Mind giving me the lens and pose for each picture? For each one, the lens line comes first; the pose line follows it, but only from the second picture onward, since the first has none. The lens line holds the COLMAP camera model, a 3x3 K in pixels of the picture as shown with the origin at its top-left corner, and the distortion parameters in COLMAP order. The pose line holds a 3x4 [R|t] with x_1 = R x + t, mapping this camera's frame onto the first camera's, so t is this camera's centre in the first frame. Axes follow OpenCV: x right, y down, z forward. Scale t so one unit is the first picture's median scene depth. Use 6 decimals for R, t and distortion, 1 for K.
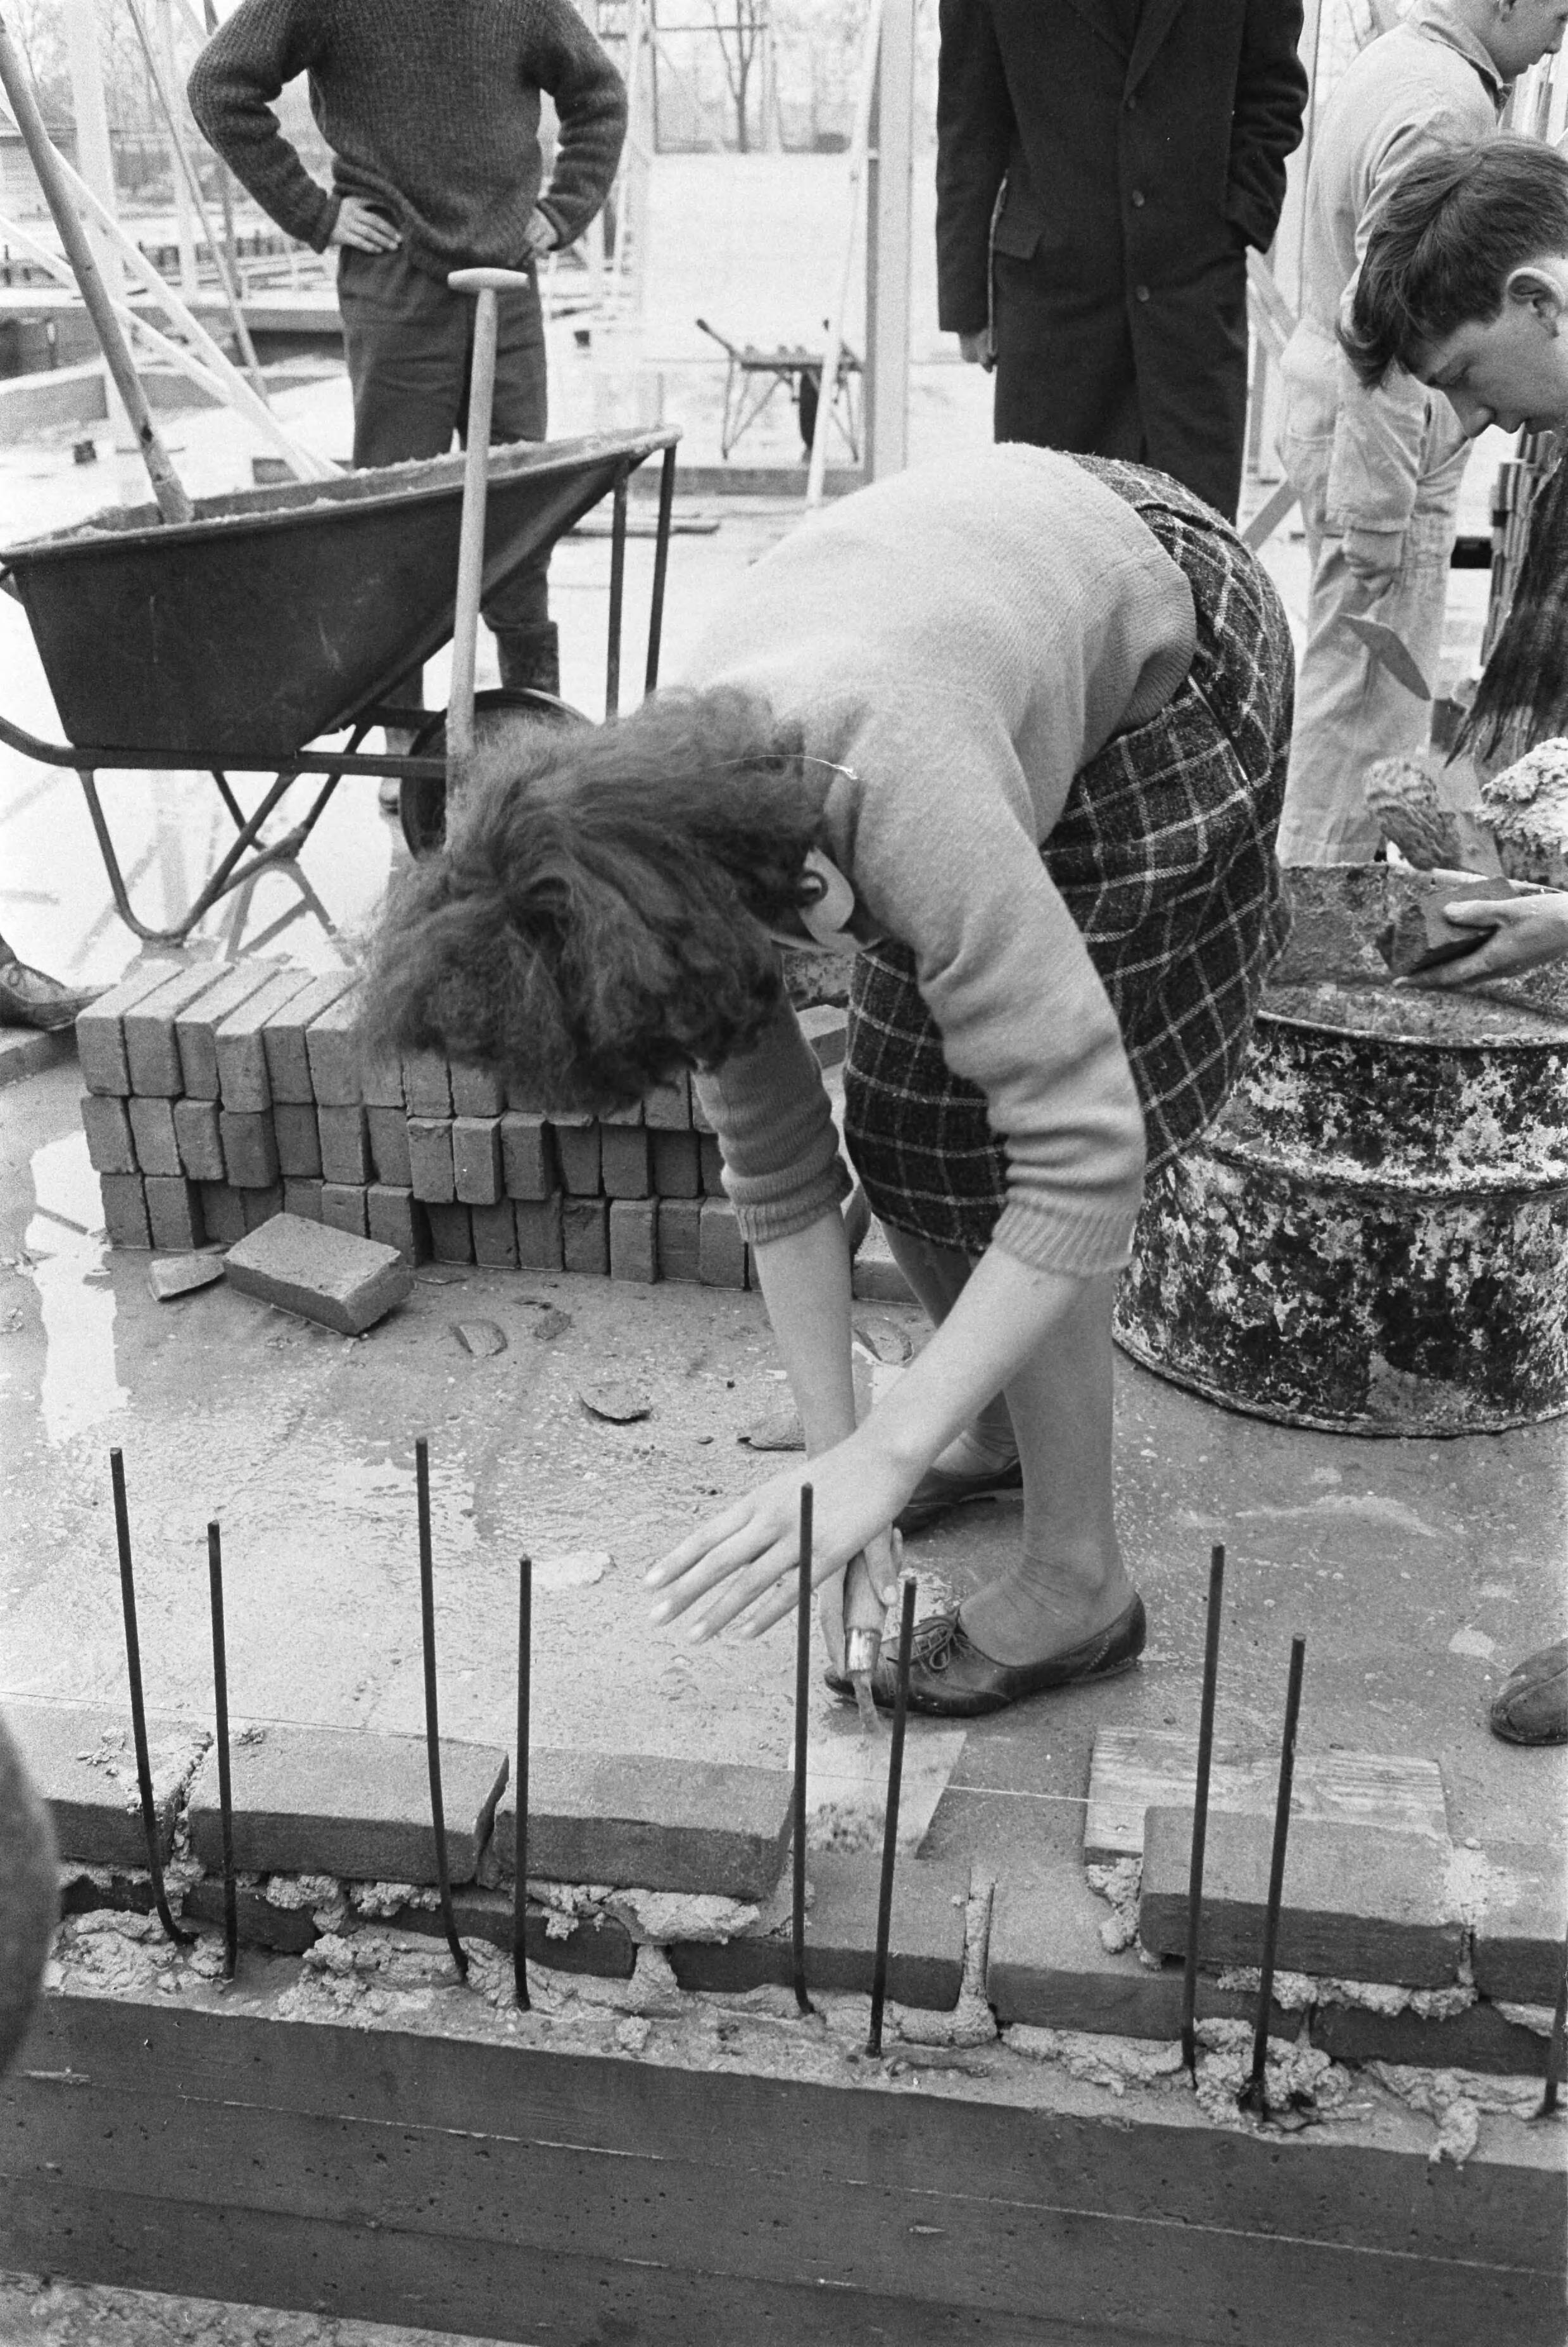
lens RADIAL K [[2330.5, 0, 787.5], [0, 2330.5, 1217.6], [0, 0, 1]] dist [-0.006279, -0.004590]
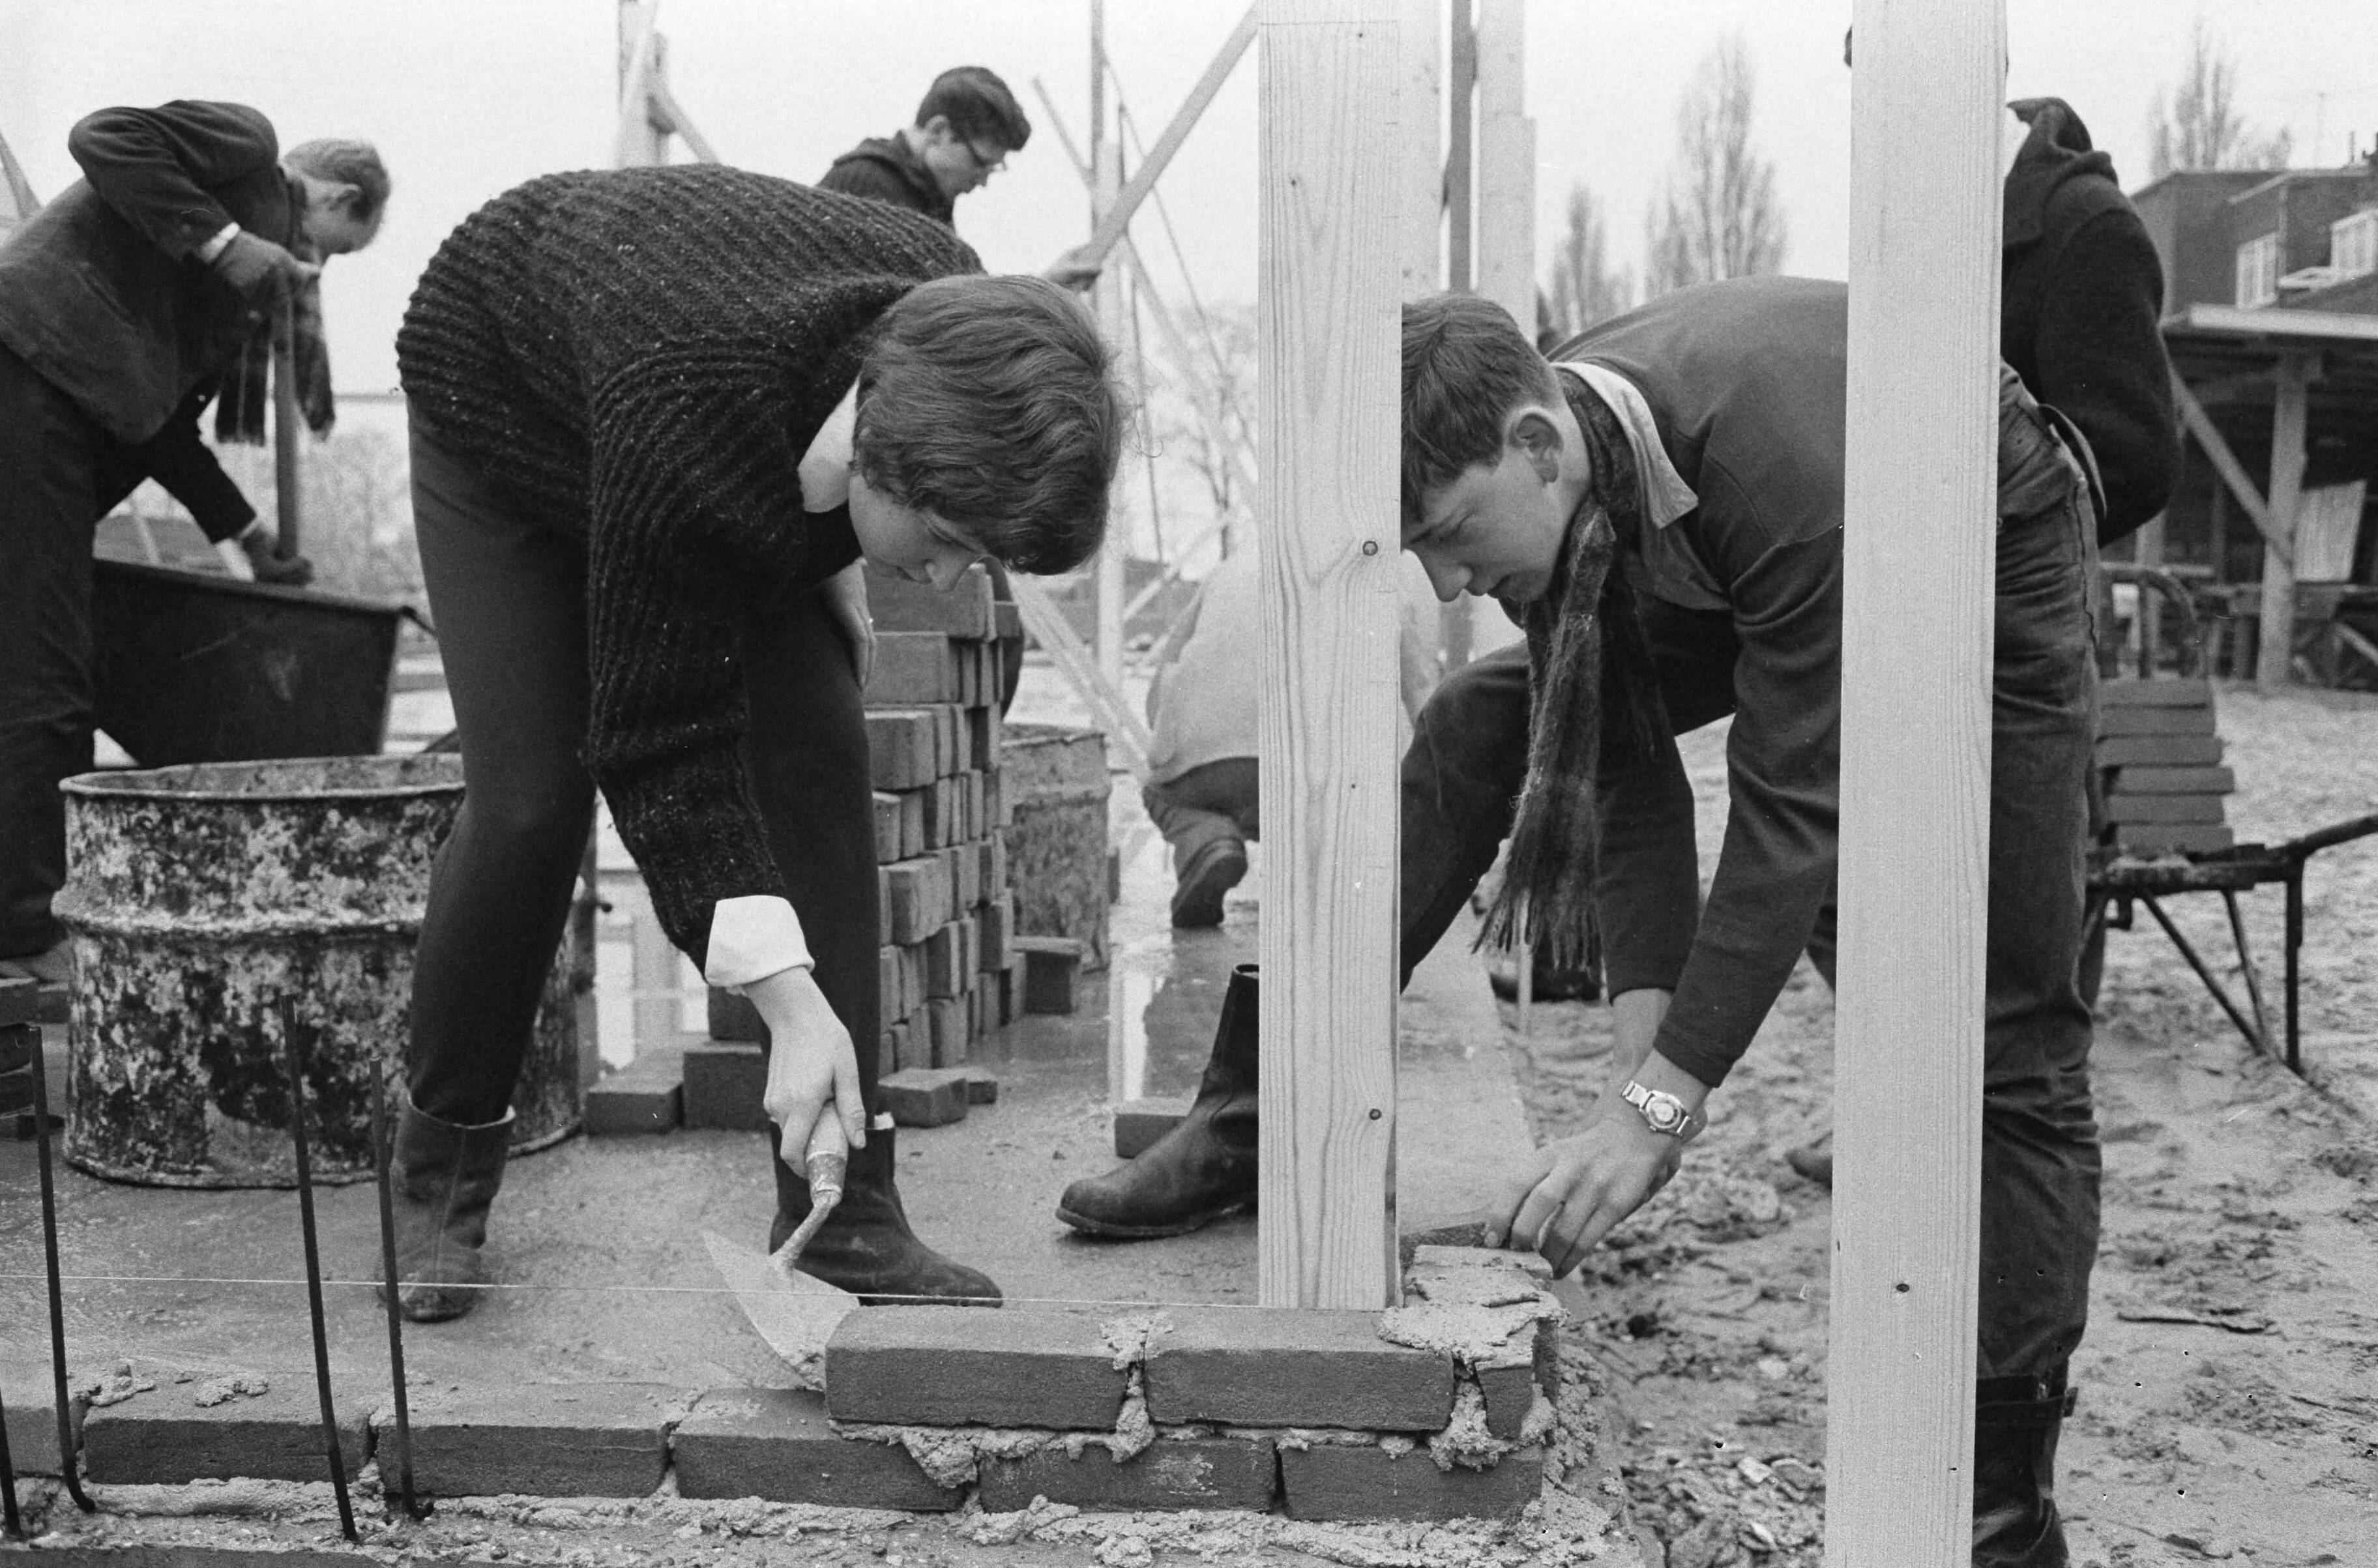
lens RADIAL K [[2407.0, 0, 1189.0], [0, 2407.0, 784.0], [0, 0, 1]] dist [-0.019969, 0.034784]
pose [[0.997004, -0.008534, 0.076880, 0.633399], [0.034521, 0.938519, -0.343499, 0.323473], [-0.069222, 0.345123, 0.936001, -0.121996]]
